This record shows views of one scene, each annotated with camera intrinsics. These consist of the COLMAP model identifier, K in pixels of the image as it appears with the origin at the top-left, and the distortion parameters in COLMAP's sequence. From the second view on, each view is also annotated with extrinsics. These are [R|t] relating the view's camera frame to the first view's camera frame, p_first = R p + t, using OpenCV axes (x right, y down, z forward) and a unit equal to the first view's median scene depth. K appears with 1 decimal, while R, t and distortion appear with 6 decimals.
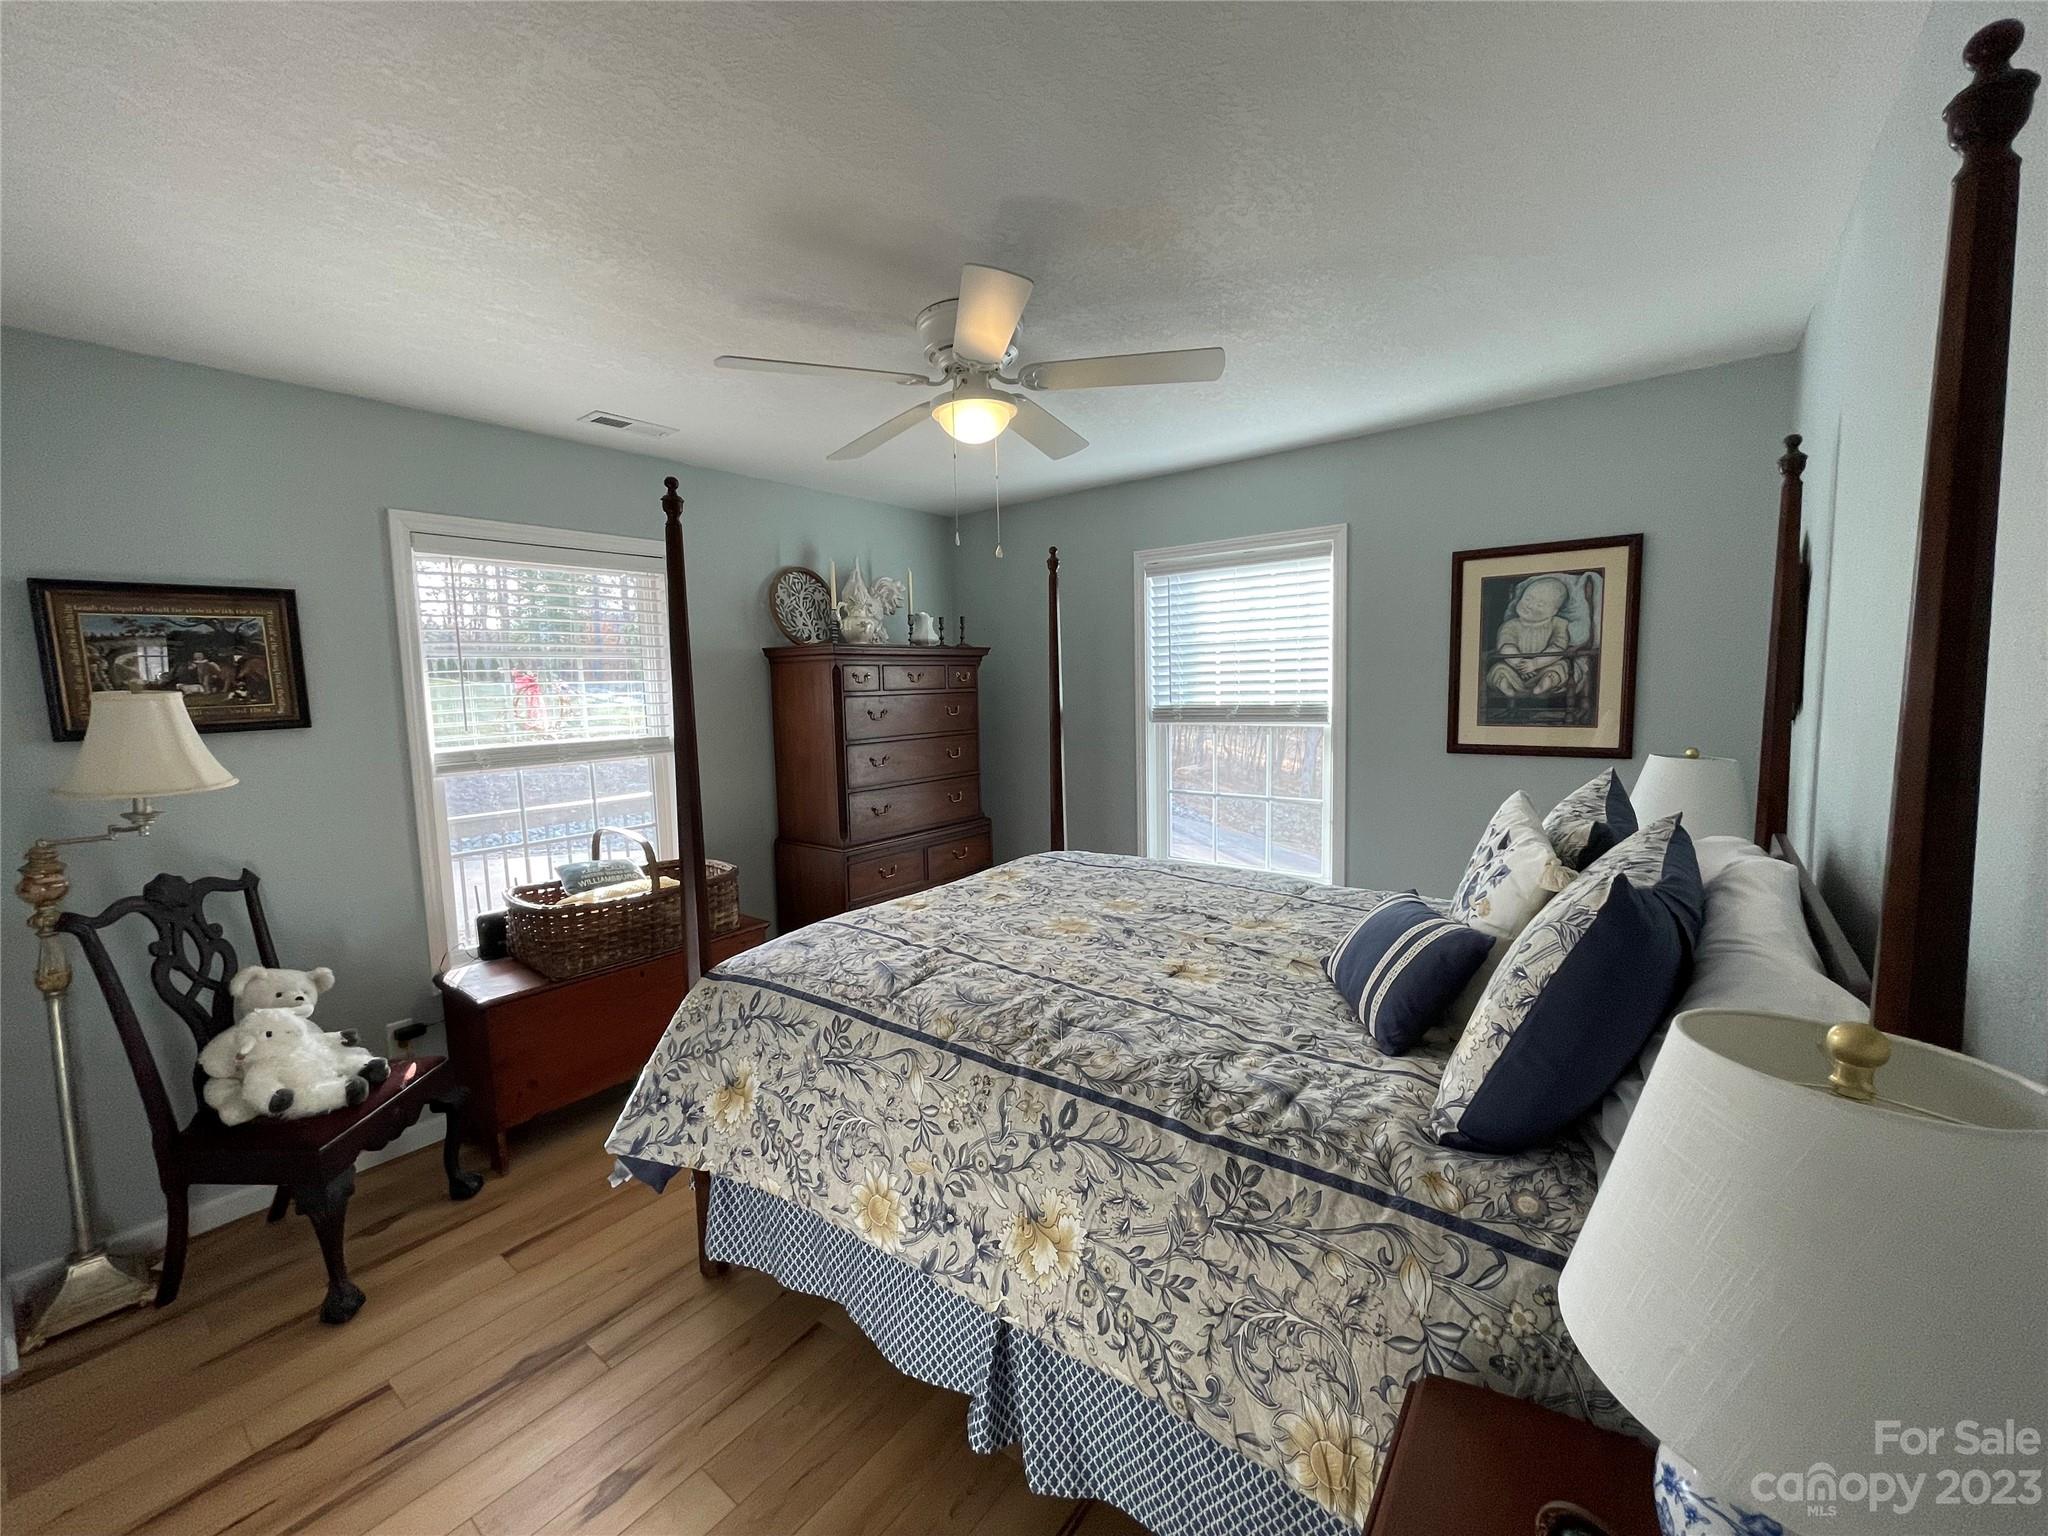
lens RADIAL K [[822.6, 0, 1009.7], [0, 822.6, 768.5], [0, 0, 1]] dist [-0.000882, 0.000689]
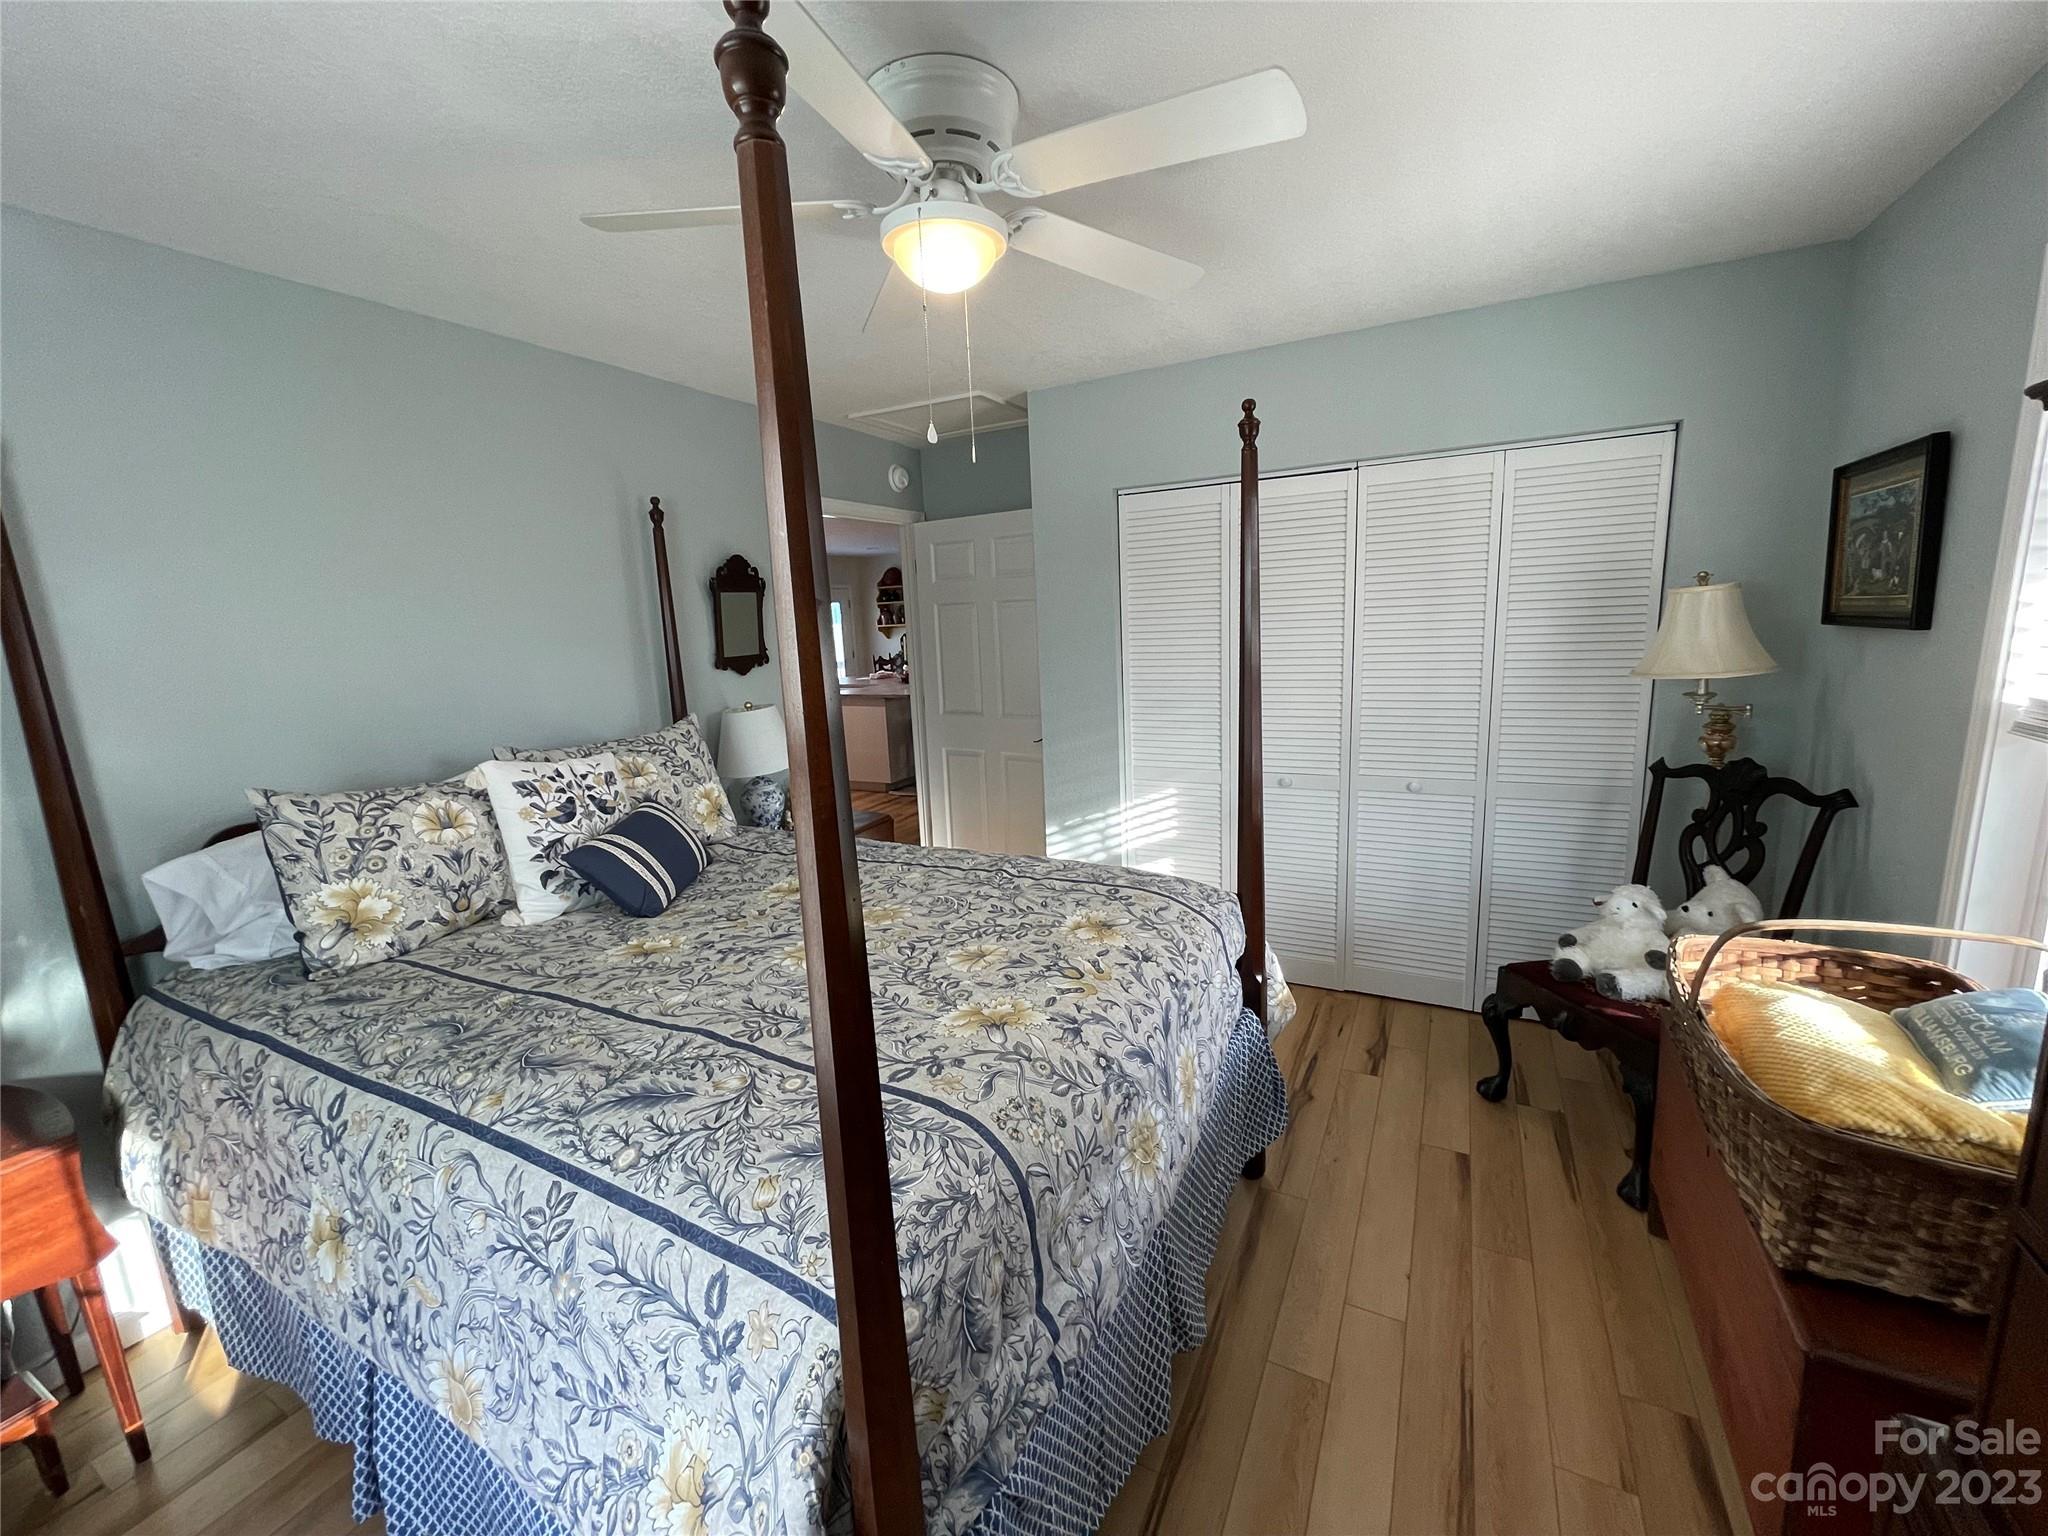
lens RADIAL K [[822.6, 0, 1029.2], [0, 822.6, 758.6], [0, 0, 1]] dist [-0.000882, 0.000689]
pose [[-0.976700, 0.106586, -0.186272, 0.060828], [0.050469, 0.957684, 0.283363, -0.207293], [0.208593, 0.267359, -0.940749, 1.726641]]
